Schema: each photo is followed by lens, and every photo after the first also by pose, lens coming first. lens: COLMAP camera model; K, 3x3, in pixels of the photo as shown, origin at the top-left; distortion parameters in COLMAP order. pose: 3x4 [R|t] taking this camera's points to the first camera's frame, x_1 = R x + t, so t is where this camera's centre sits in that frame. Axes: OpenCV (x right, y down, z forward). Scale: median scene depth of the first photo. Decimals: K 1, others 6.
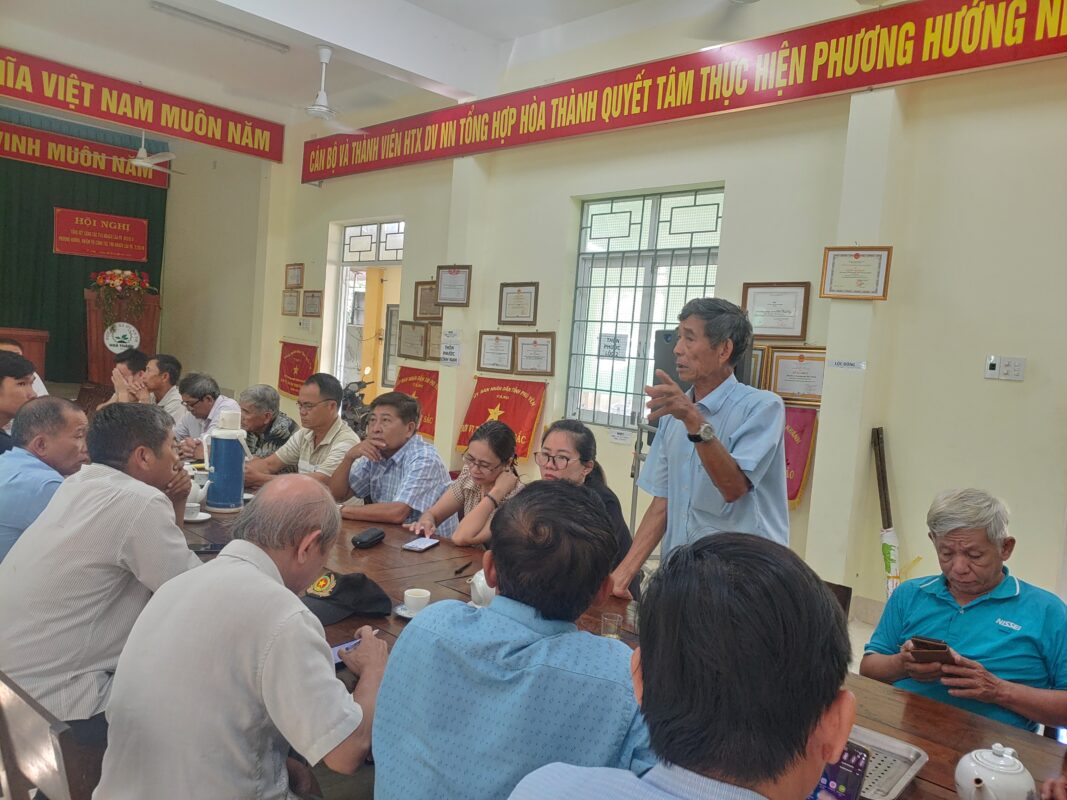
lens RADIAL K [[819.9, 0, 539.3], [0, 819.9, 409.5], [0, 0, 1]] dist [-0.023166, 0.018170]
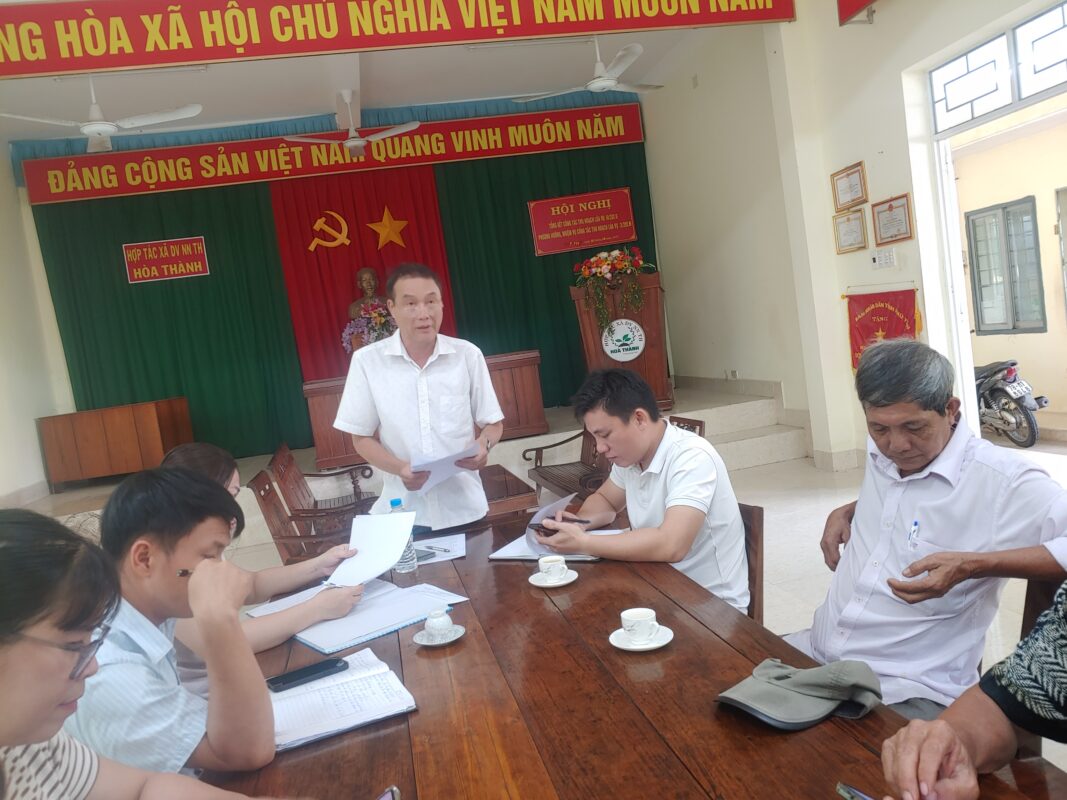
lens RADIAL K [[819.9, 0, 526.1], [0, 819.9, 400.1], [0, 0, 1]] dist [-0.023166, 0.018170]
pose [[0.802189, -0.152586, -0.577243, -0.213599], [0.166799, 0.985573, -0.028723, -0.035316], [0.573298, -0.073243, 0.816067, 0.448910]]
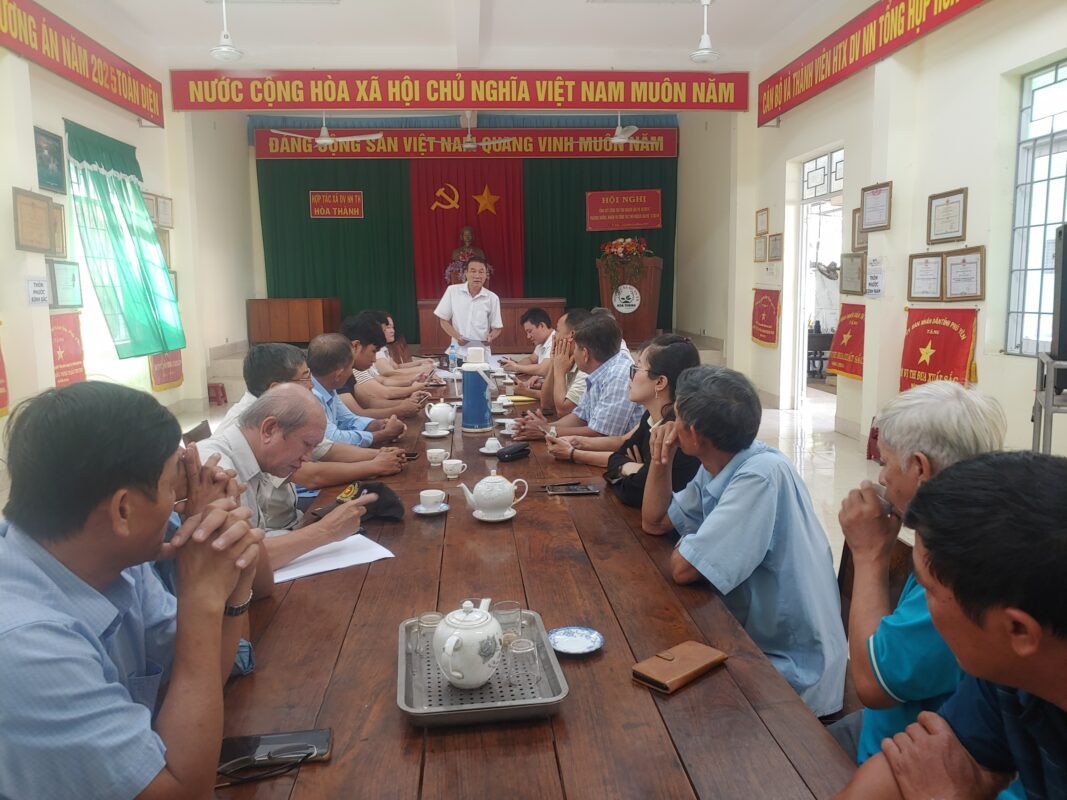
lens RADIAL K [[819.9, 0, 532.7], [0, 819.9, 399.9], [0, 0, 1]] dist [-0.023166, 0.018170]
pose [[0.748190, 0.000731, -0.663484, 0.203159], [0.027640, 0.999097, 0.032270, 0.018895], [0.662909, -0.042483, 0.747494, 0.074449]]
